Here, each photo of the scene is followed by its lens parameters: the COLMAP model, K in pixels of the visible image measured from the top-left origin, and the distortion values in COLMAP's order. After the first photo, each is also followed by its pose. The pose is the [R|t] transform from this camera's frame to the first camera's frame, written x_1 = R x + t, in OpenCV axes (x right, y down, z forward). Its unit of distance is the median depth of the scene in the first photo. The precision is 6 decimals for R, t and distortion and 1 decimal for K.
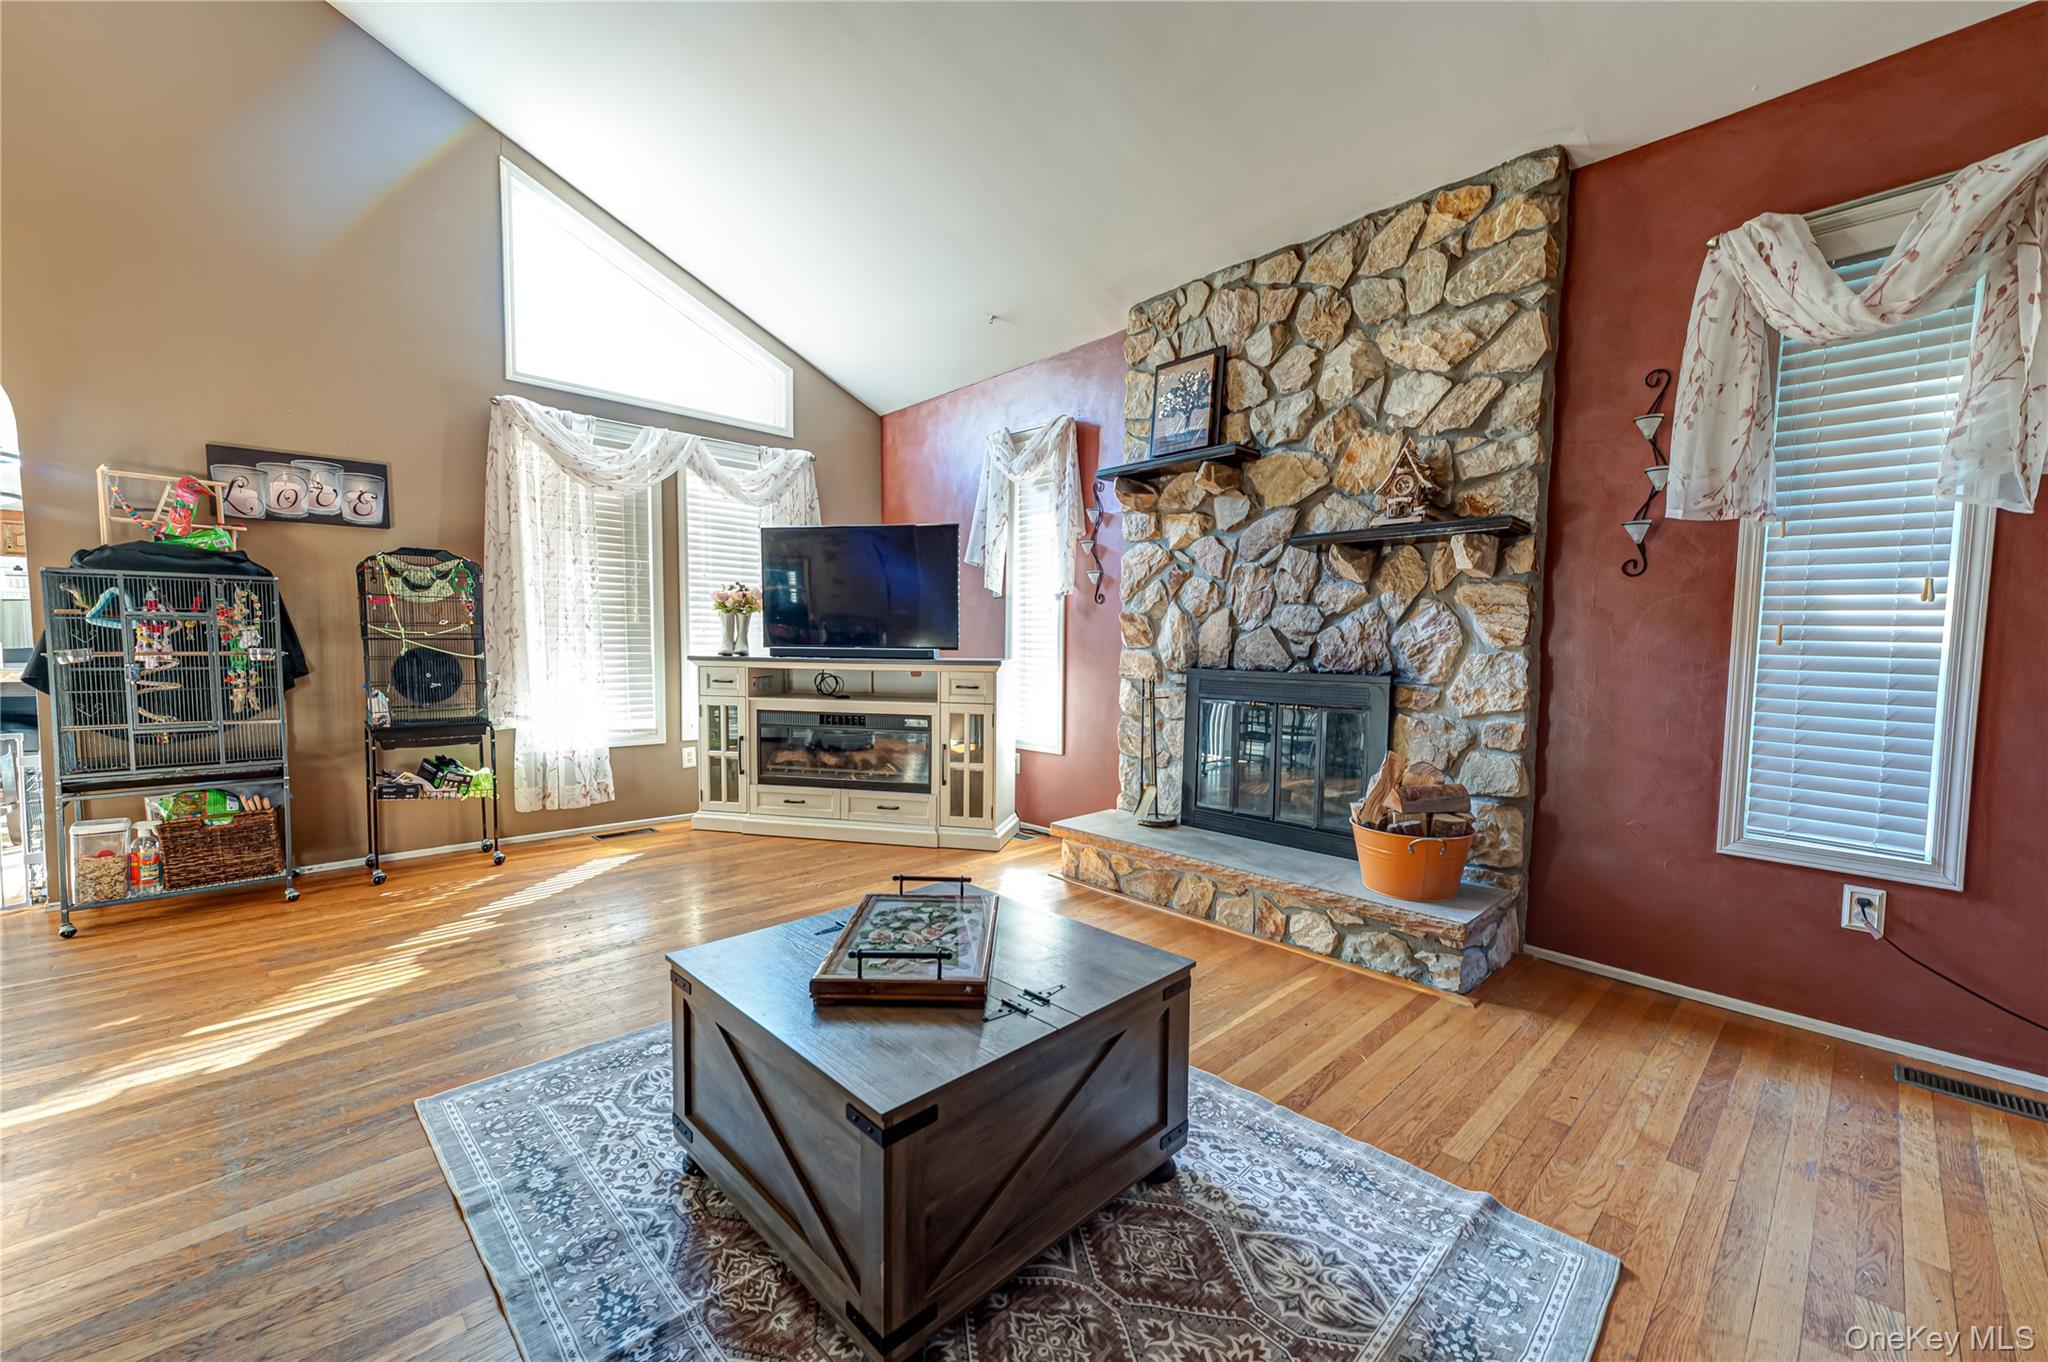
lens RADIAL K [[807.4, 0, 1015.6], [0, 807.4, 688.5], [0, 0, 1]] dist [0.017618, 0.000021]
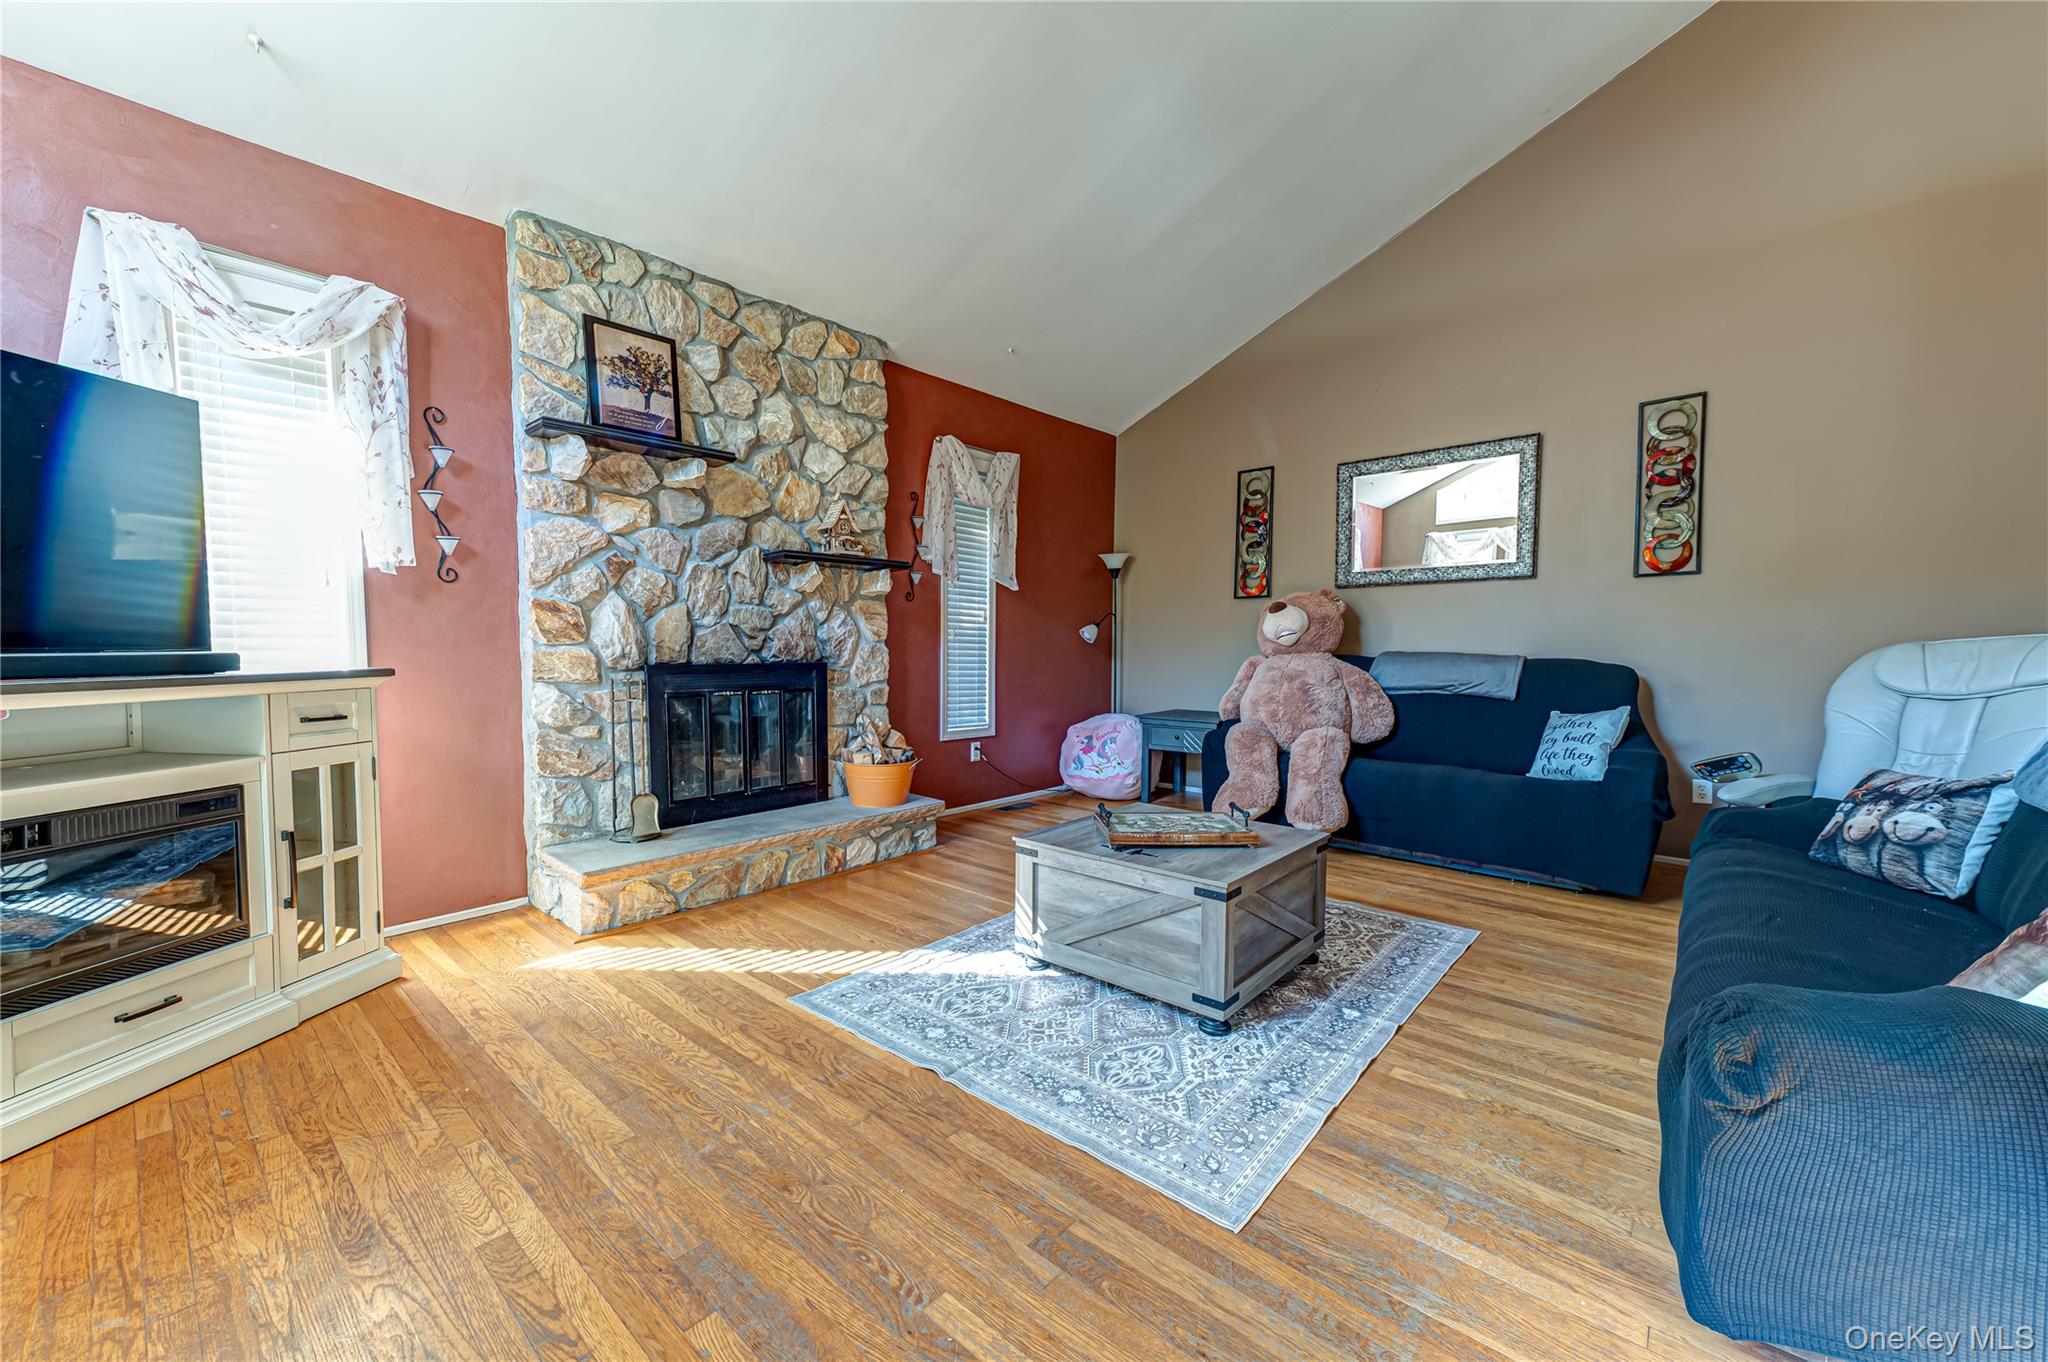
lens RADIAL K [[807.4, 0, 1017.9], [0, 807.4, 690.4], [0, 0, 1]] dist [0.017618, 0.000021]
pose [[-0.091474, -0.072255, 0.993183, -0.854362], [0.050070, 0.995769, 0.077055, -0.051749], [-0.994548, 0.056778, -0.087469, 0.731355]]
